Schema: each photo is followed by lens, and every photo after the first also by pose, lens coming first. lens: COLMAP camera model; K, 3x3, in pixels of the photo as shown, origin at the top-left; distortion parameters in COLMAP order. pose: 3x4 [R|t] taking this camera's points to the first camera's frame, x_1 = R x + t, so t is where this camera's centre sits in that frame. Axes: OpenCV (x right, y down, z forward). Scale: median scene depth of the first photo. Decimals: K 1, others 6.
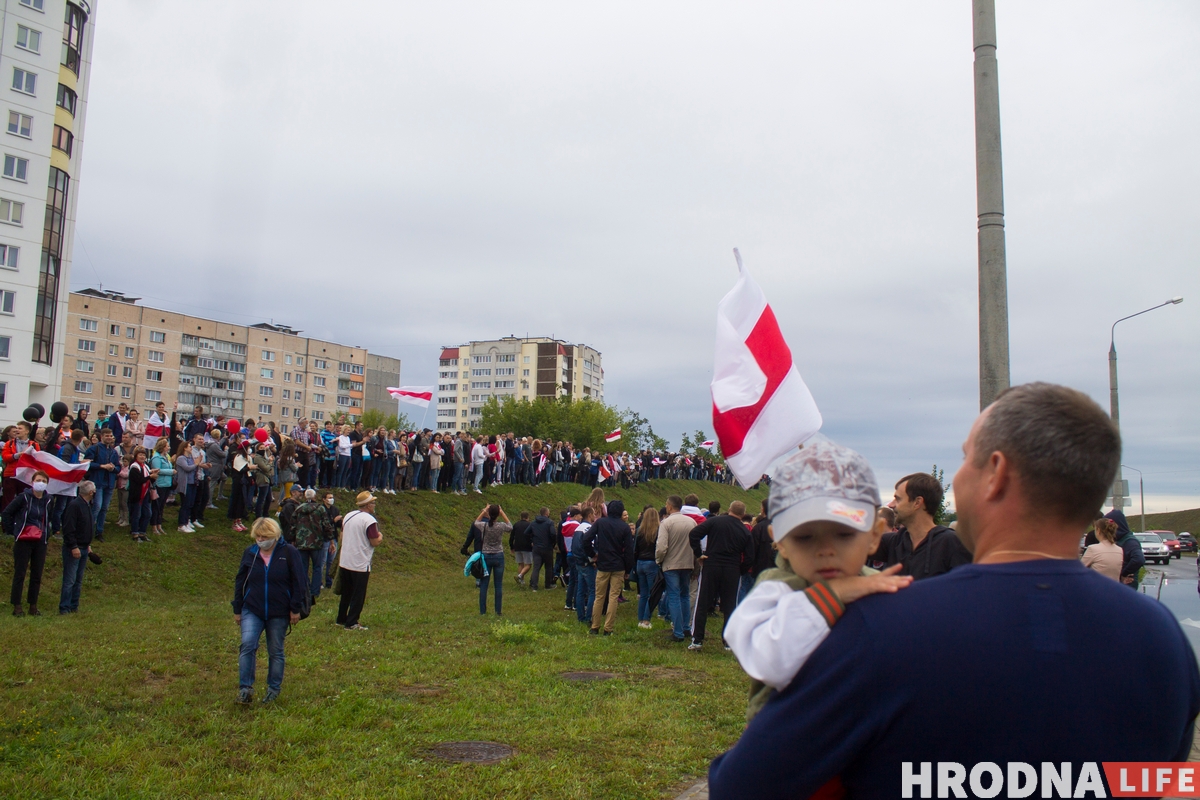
lens RADIAL K [[1026.1, 0, 600.0], [0, 1026.1, 400.0], [0, 0, 1]] dist [-0.171097, 0.163045]
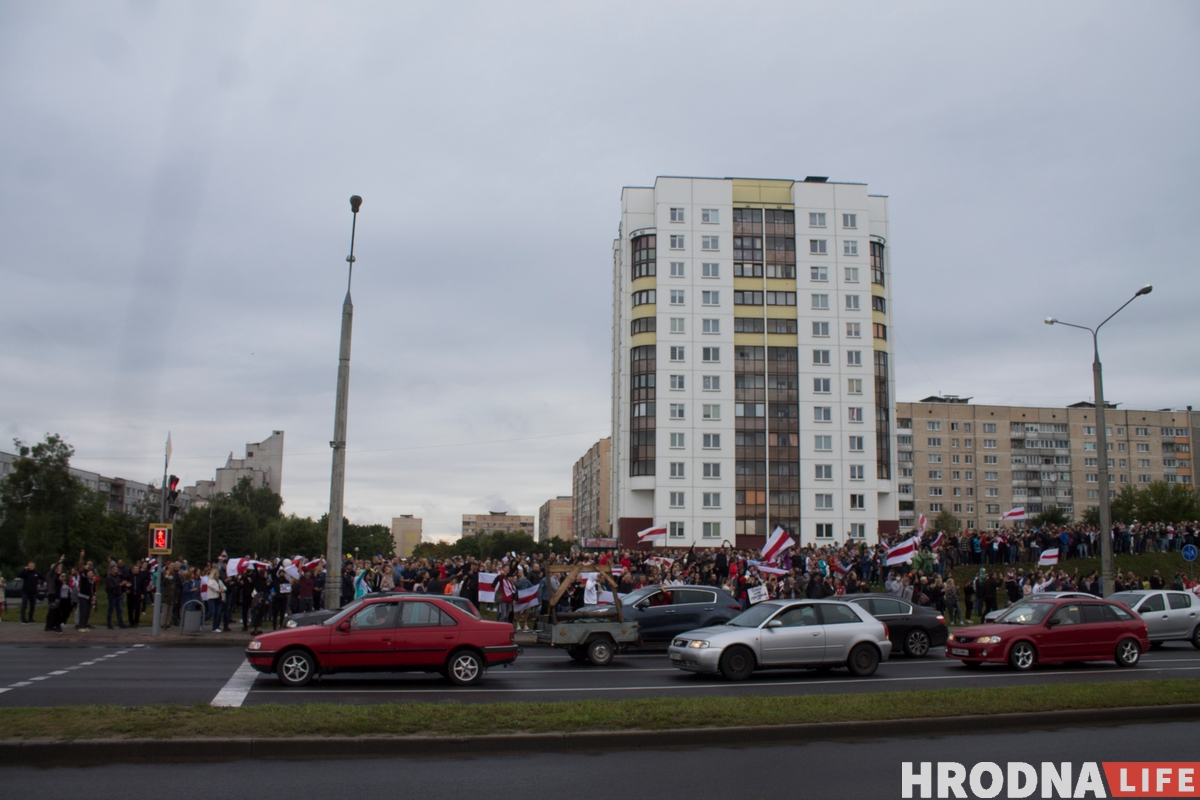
lens RADIAL K [[1026.1, 0, 600.0], [0, 1026.1, 400.0], [0, 0, 1]] dist [-0.171097, 0.163045]
pose [[0.669270, -0.126261, -0.732213, 0.138009], [0.084117, 0.991996, -0.094171, -0.021198], [0.738242, 0.001435, 0.674534, -0.174905]]
